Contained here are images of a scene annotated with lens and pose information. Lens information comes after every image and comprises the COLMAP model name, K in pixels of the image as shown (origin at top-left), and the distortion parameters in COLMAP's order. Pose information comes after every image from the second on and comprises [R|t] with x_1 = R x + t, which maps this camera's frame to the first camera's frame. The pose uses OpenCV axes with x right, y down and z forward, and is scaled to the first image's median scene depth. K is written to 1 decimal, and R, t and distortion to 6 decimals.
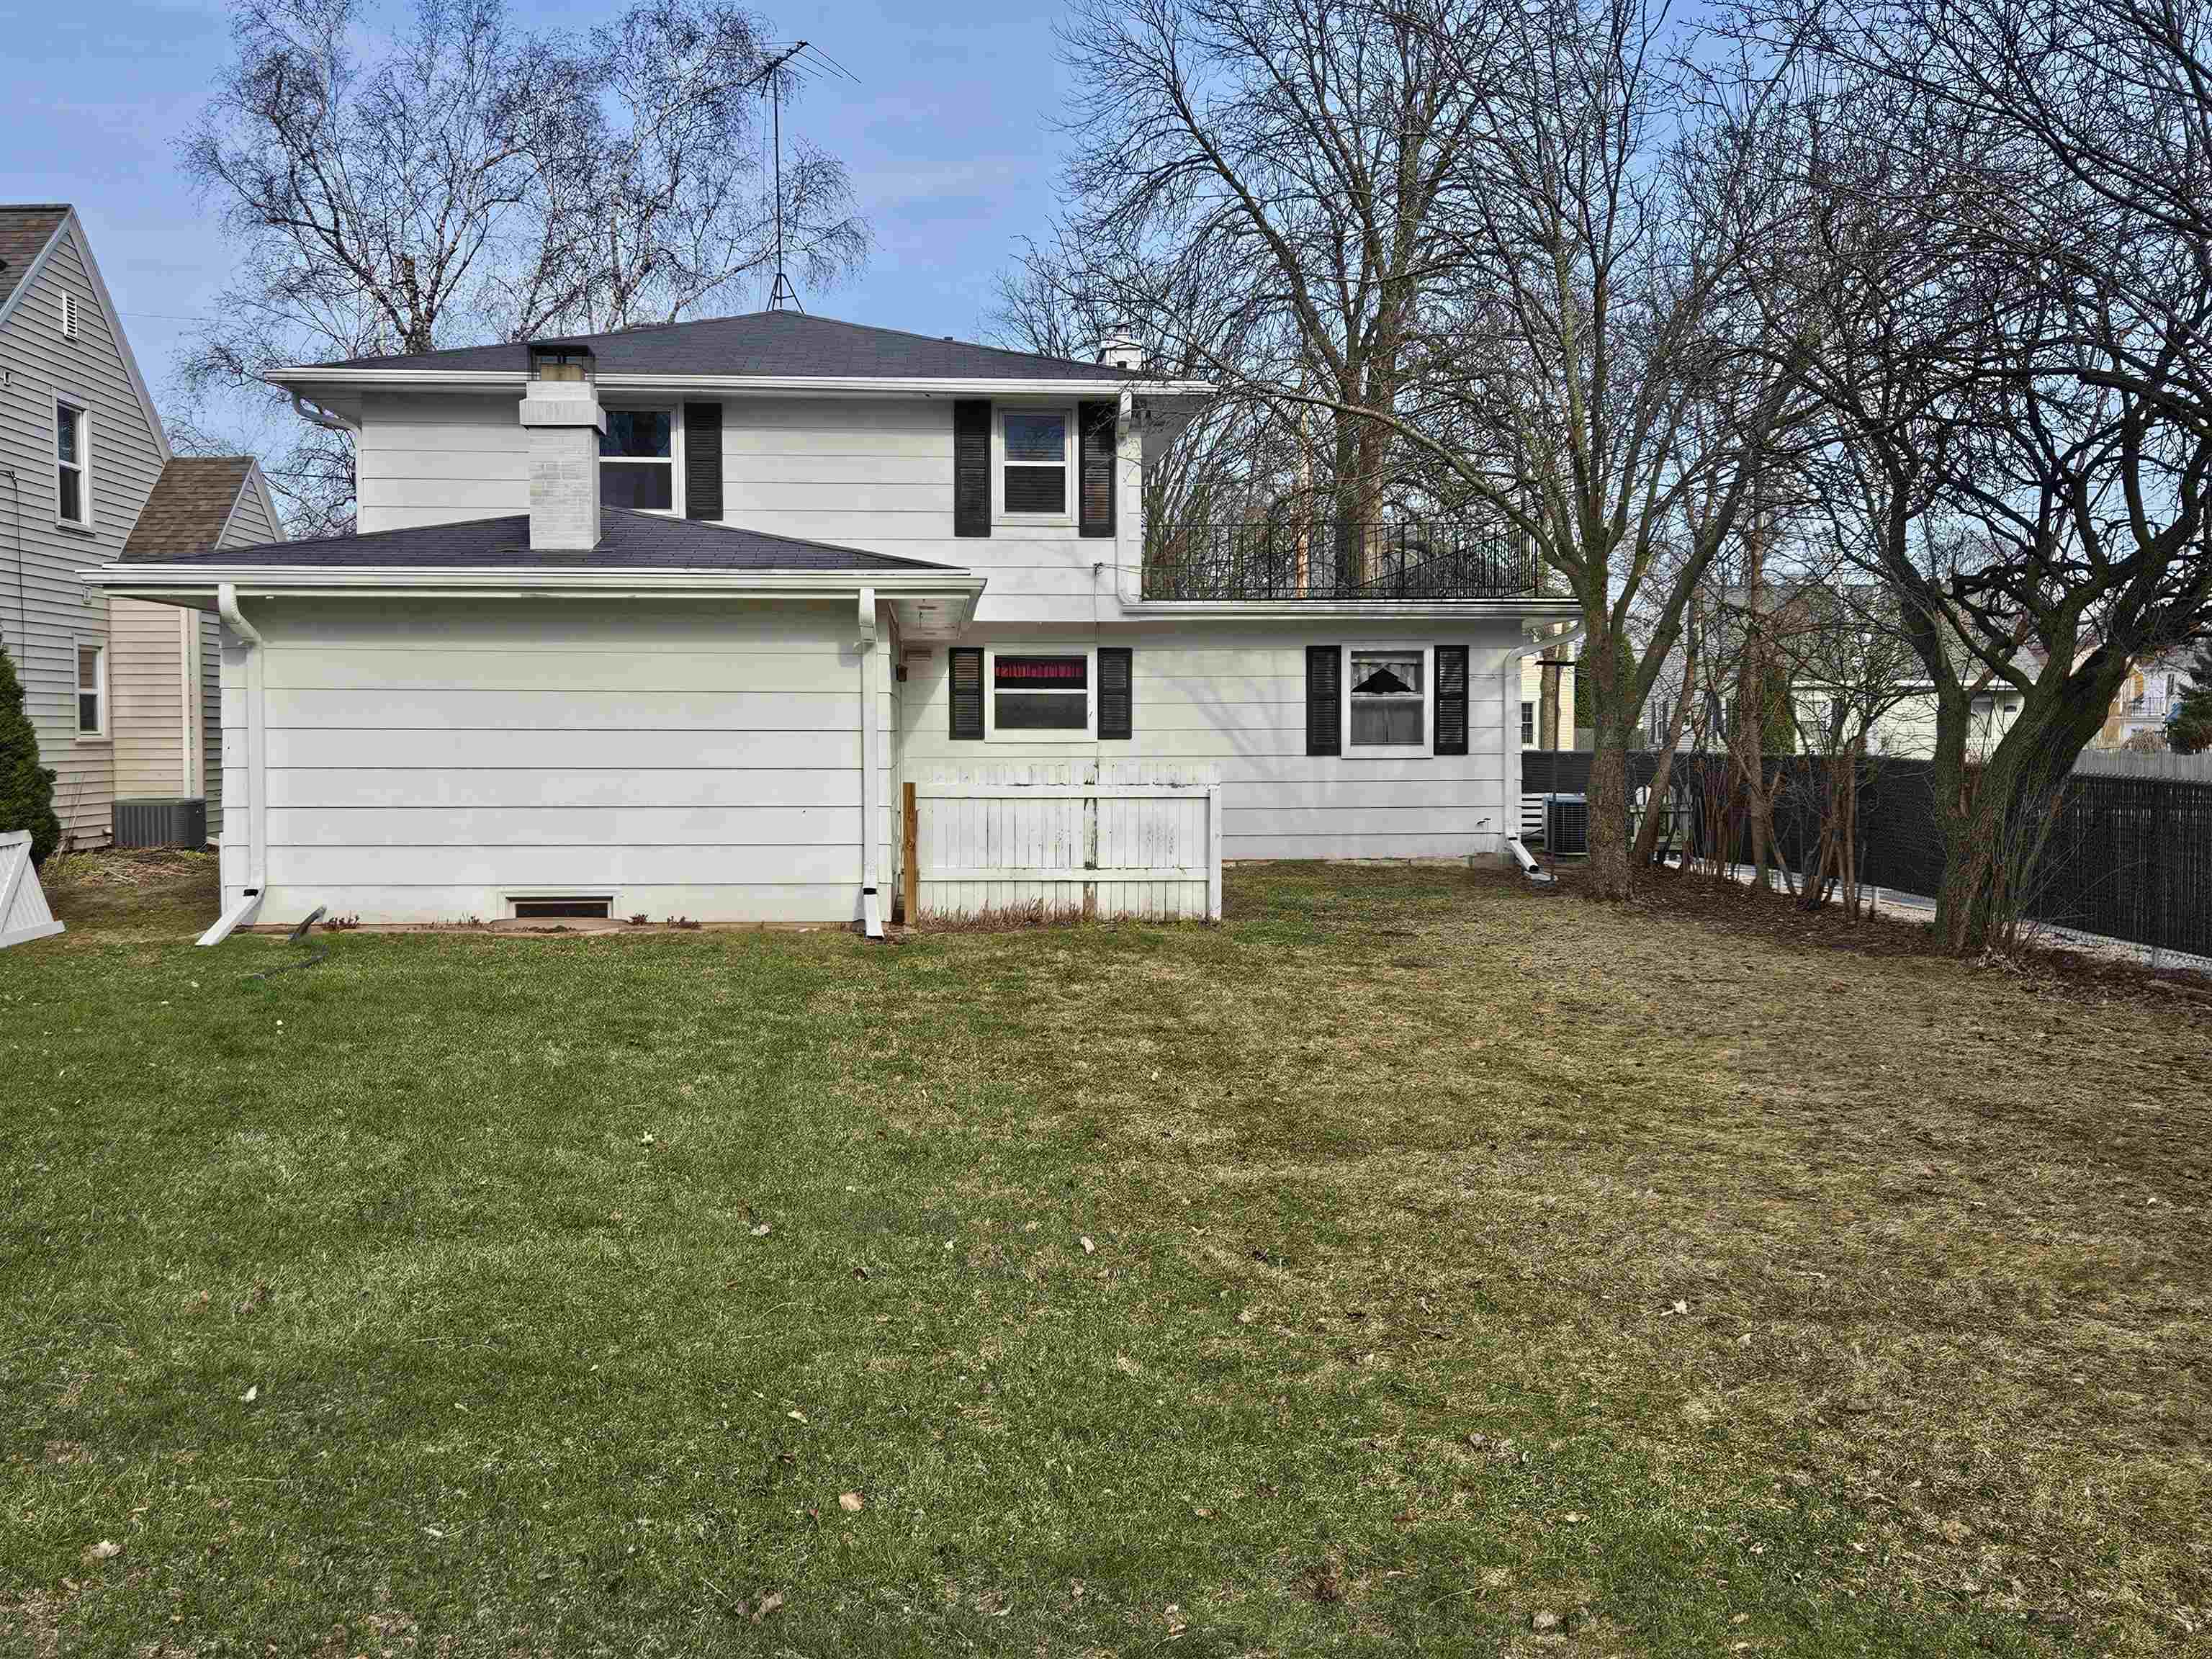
lens RADIAL K [[1757.6, 0, 1106.0], [0, 1757.6, 829.5], [0, 0, 1]] dist [0.088786, -0.084183]
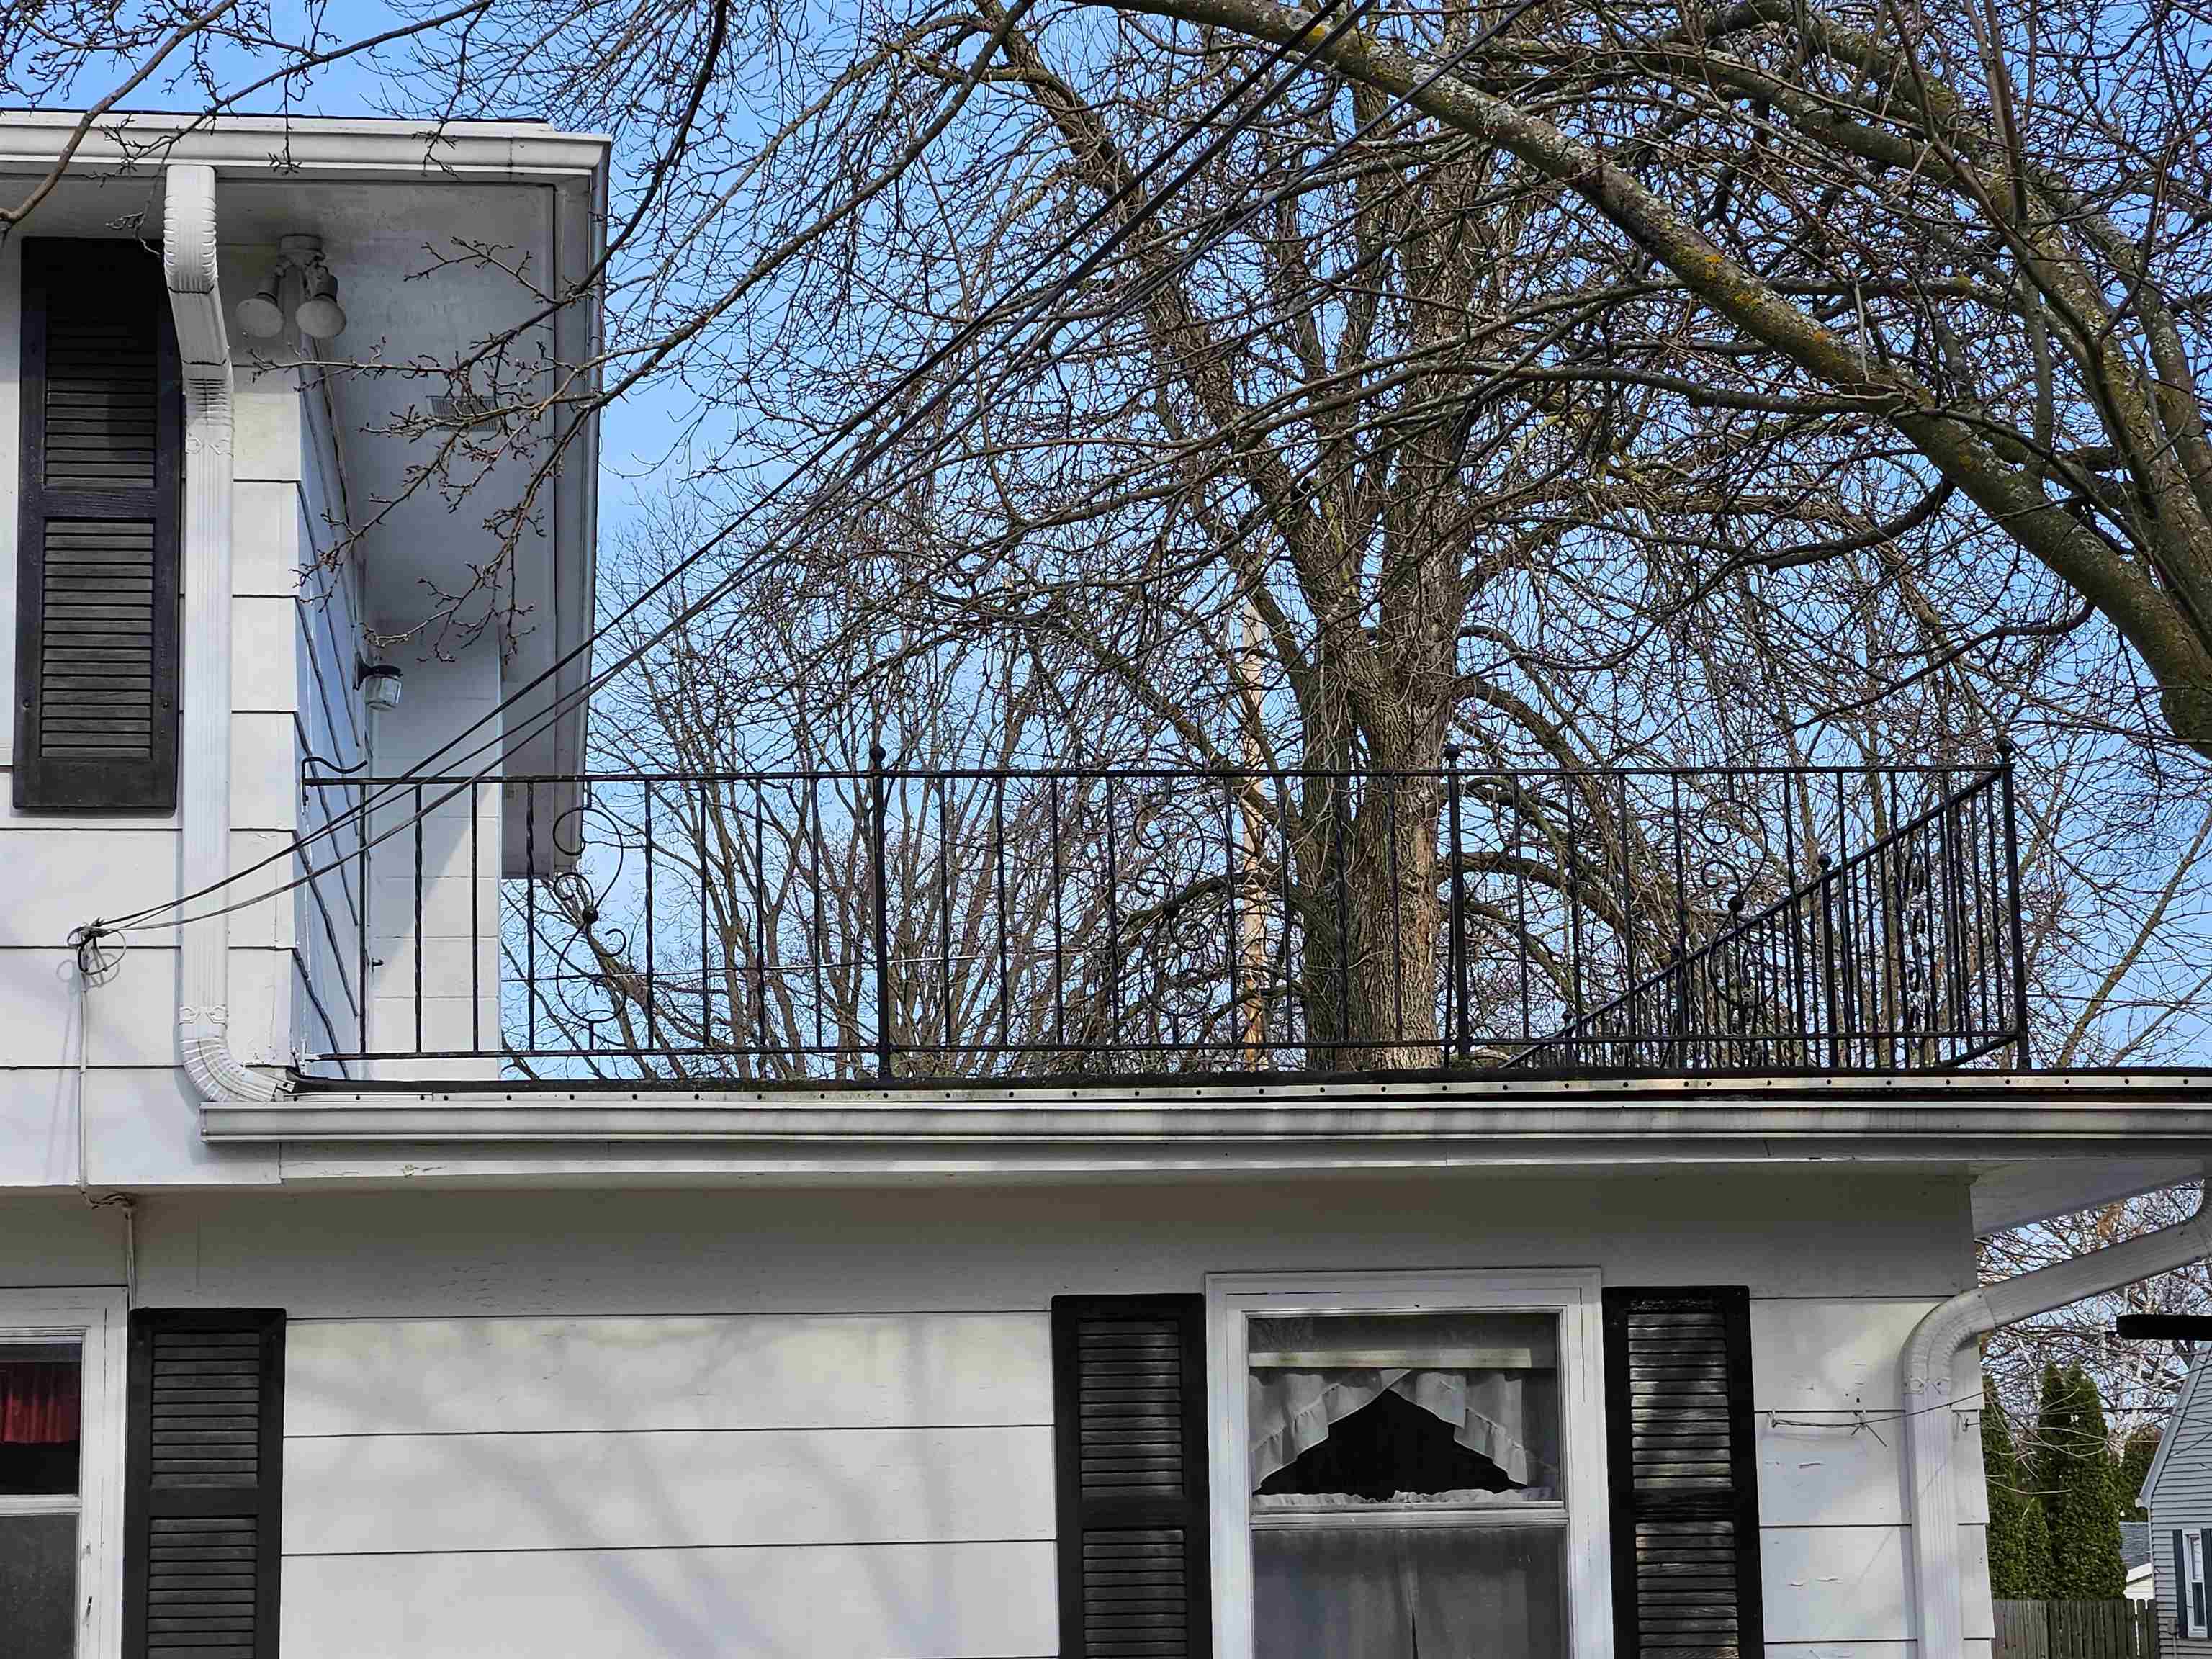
lens RADIAL K [[4432.3, 0, 1106.0], [0, 4432.3, 829.5], [0, 0, 1]] dist [-0.062297, 0.026179]
pose [[0.997786, -0.003608, 0.066410, 0.082635], [0.018873, 0.972841, -0.230706, -0.030002], [-0.063774, 0.231448, 0.970755, 0.425962]]
